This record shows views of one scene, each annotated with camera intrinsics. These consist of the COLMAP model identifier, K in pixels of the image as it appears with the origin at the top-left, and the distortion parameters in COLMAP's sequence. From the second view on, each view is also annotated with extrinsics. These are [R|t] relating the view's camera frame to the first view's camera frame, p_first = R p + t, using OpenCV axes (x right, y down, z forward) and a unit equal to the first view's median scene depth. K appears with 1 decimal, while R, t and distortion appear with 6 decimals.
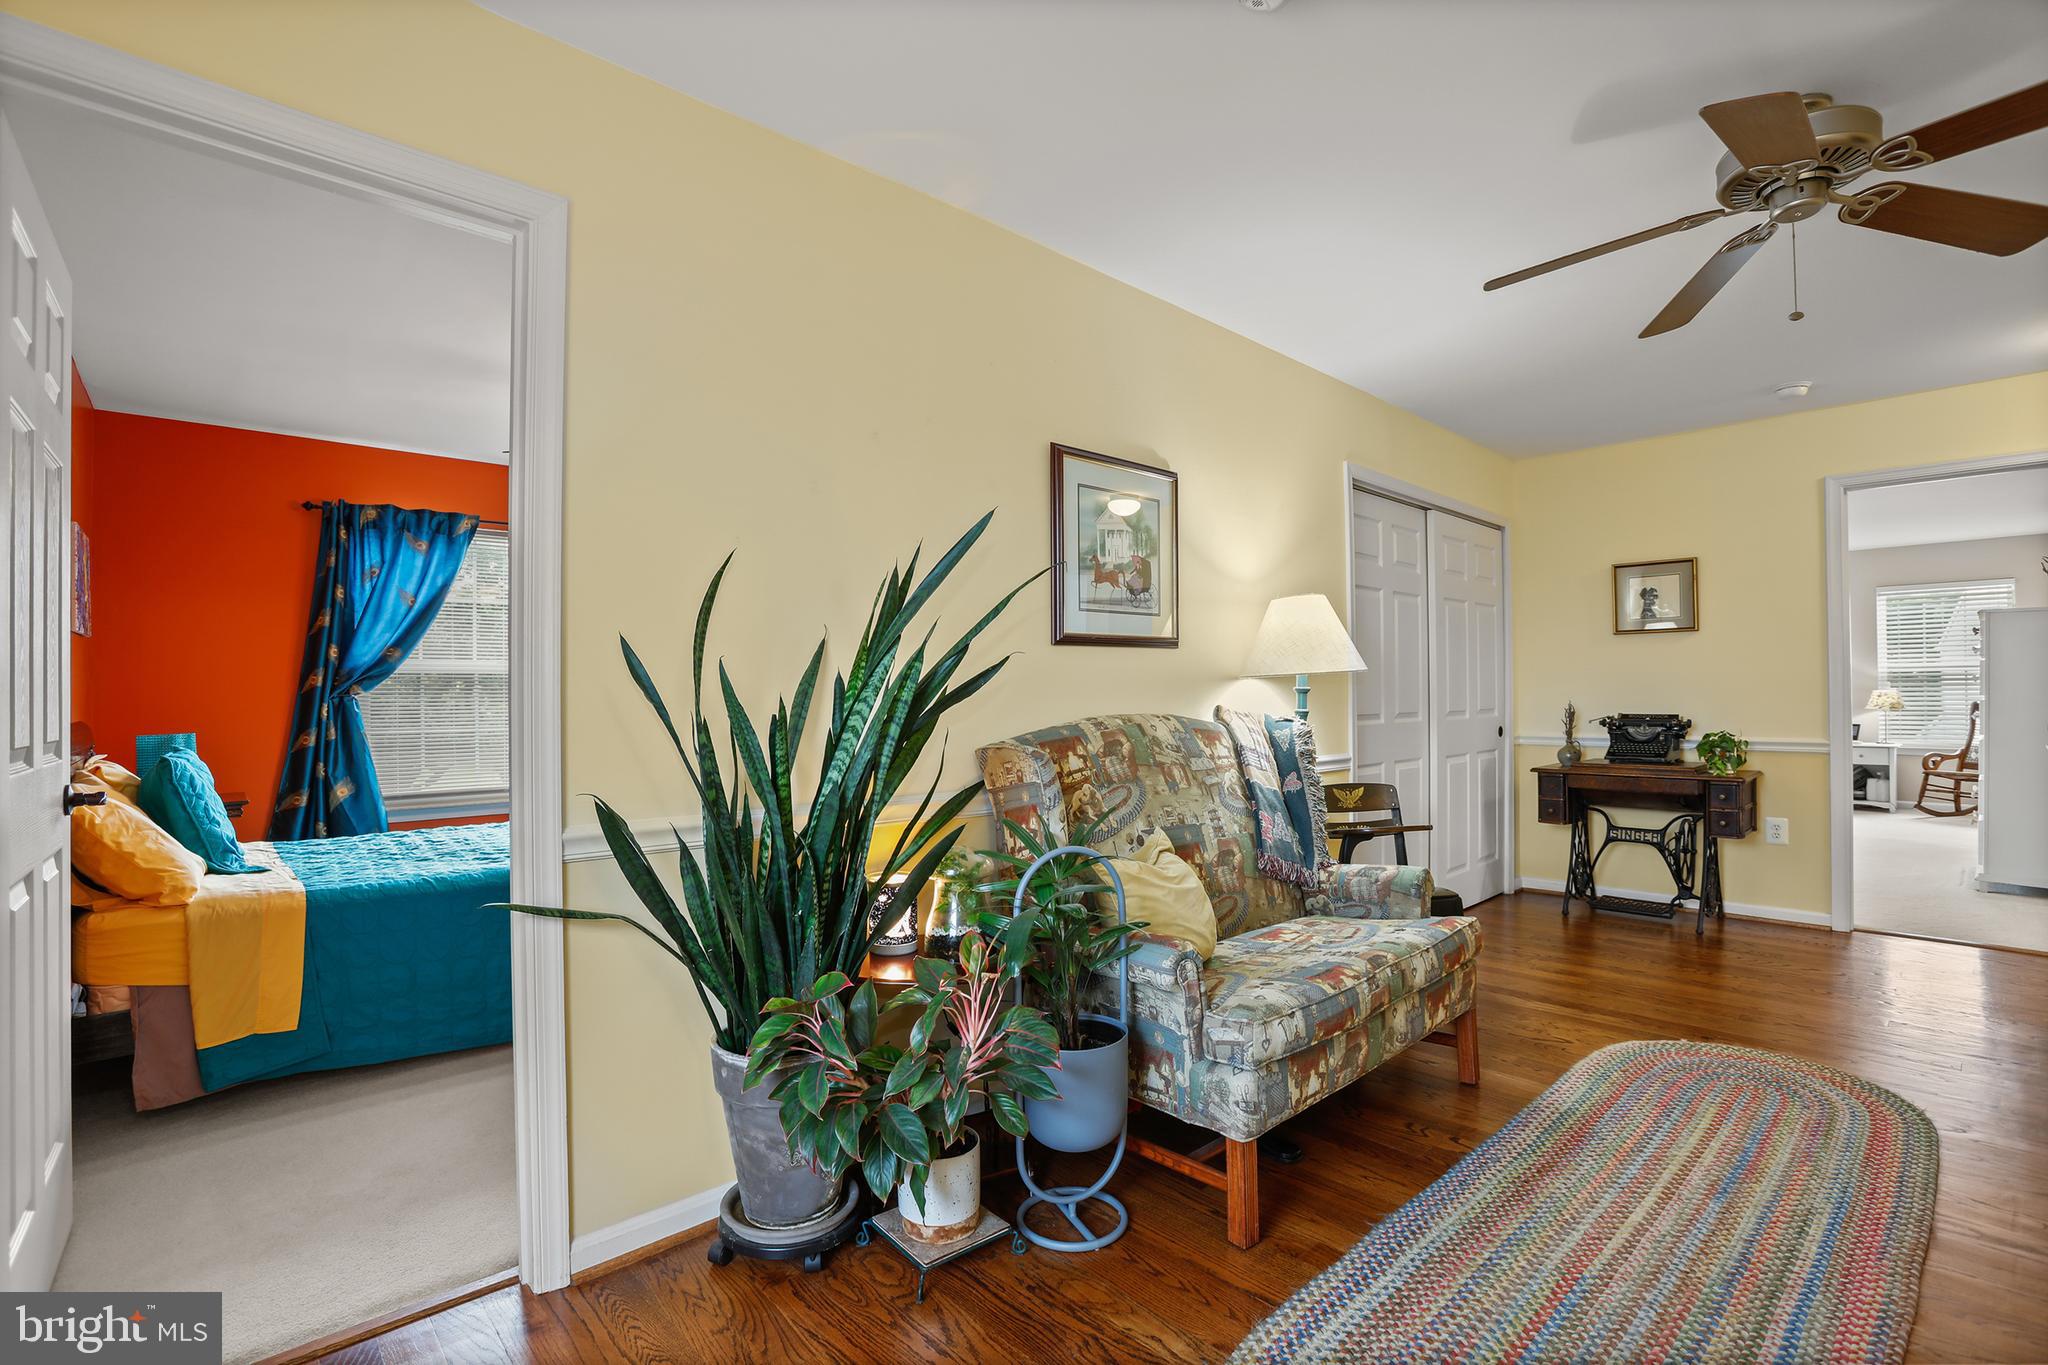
lens RADIAL K [[930.0, 0, 1035.4], [0, 930.0, 684.3], [0, 0, 1]] dist [-0.032377, -0.000295]
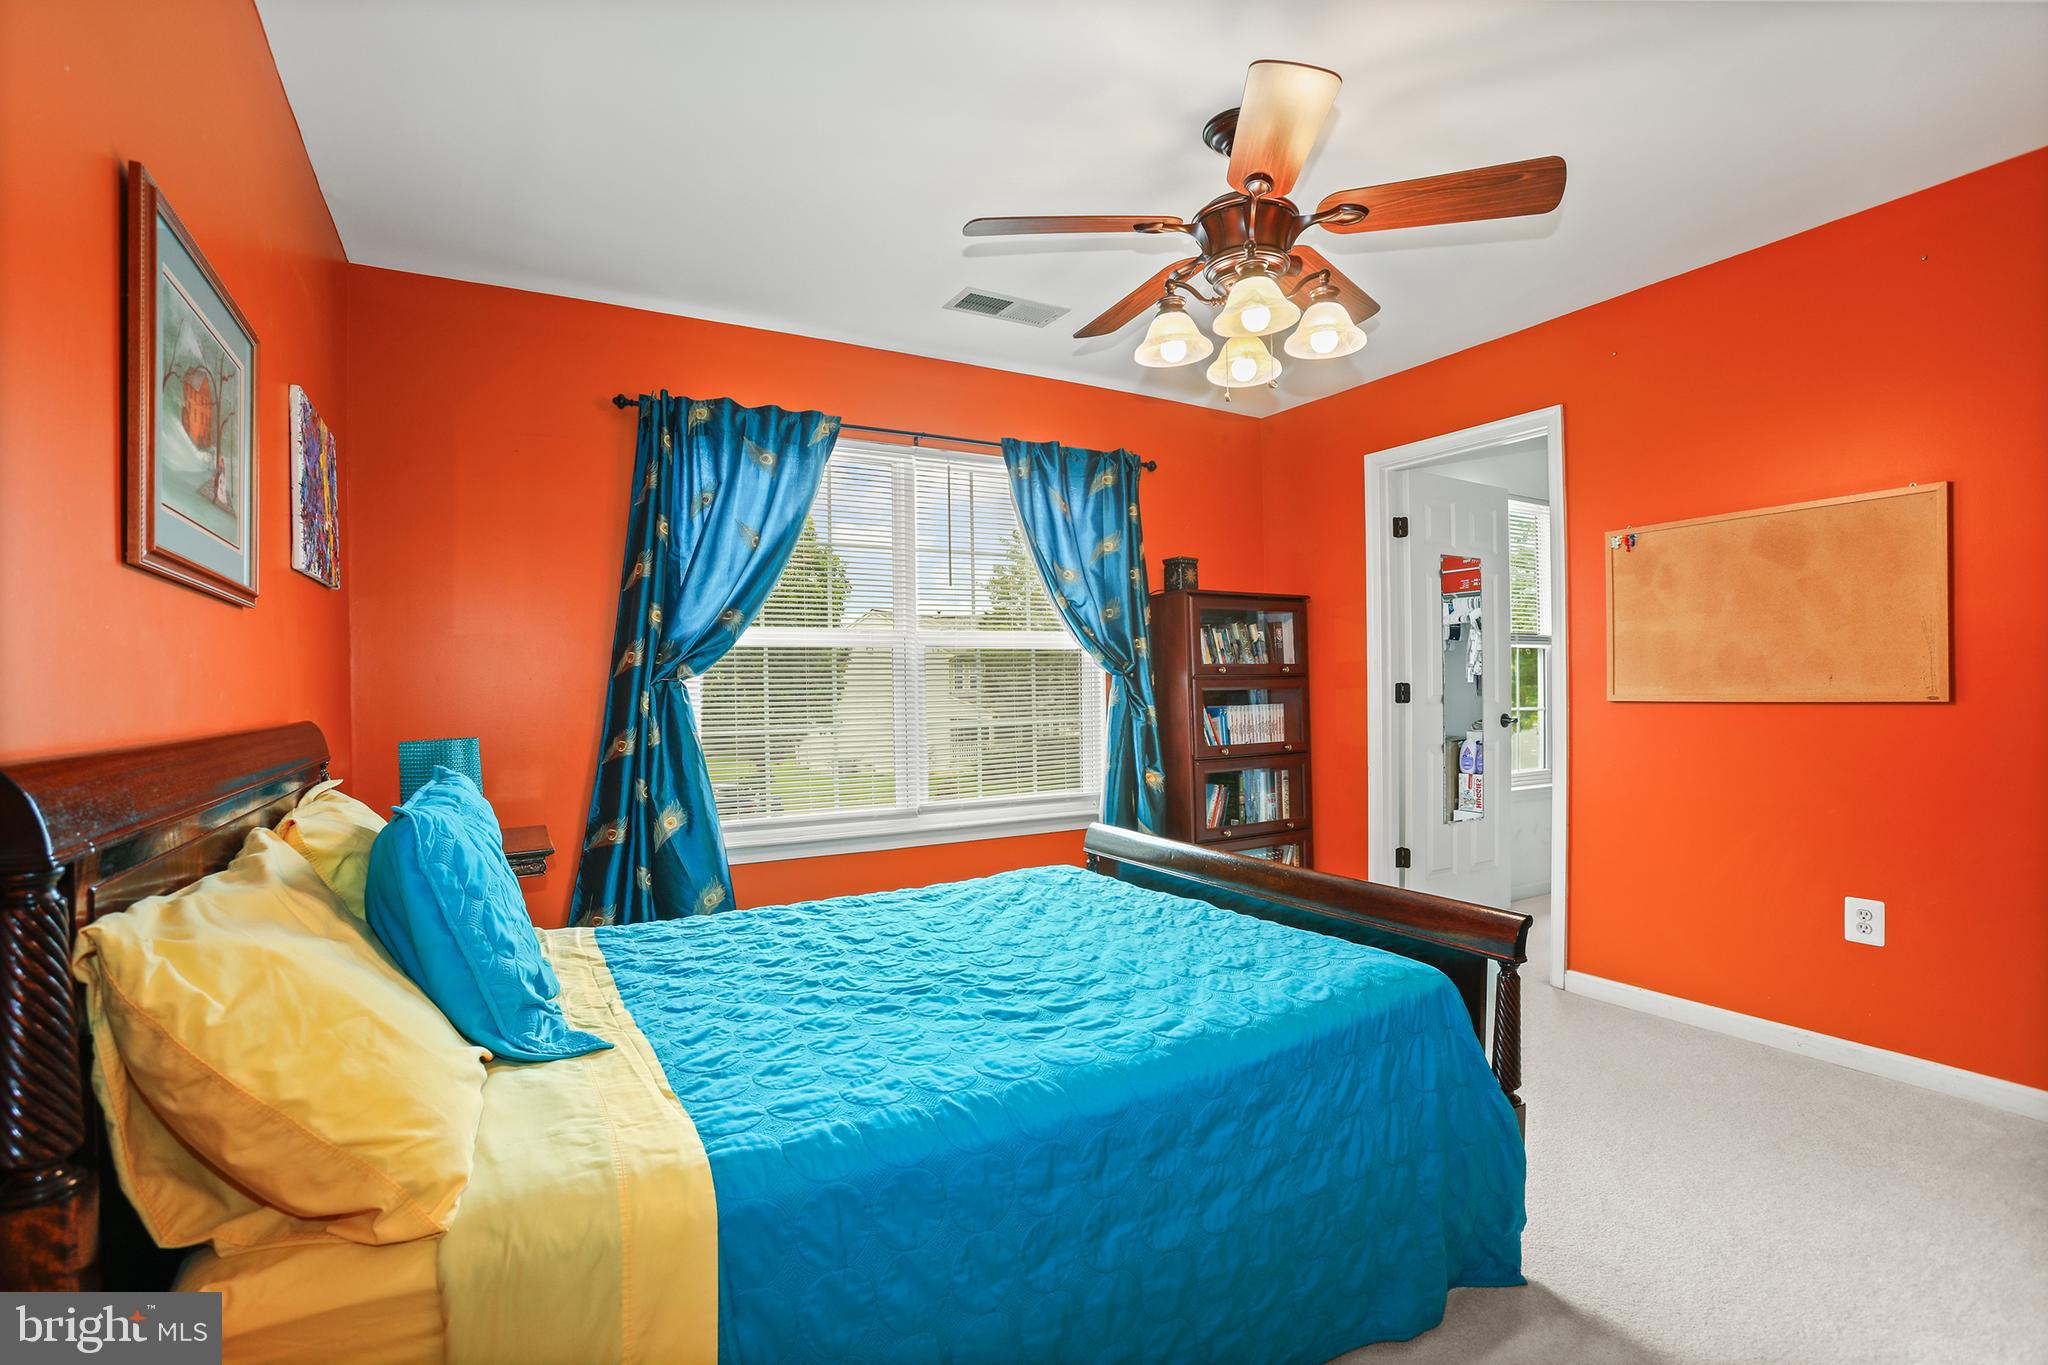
lens RADIAL K [[941.5, 0, 1021.0], [0, 941.5, 690.0], [0, 0, 1]] dist [-0.047809, 0.000783]
pose [[0.973533, -0.000245, -0.228547, -0.347054], [0.003672, 0.999887, 0.014569, 0.010698], [0.228518, -0.015023, 0.973424, 0.385852]]
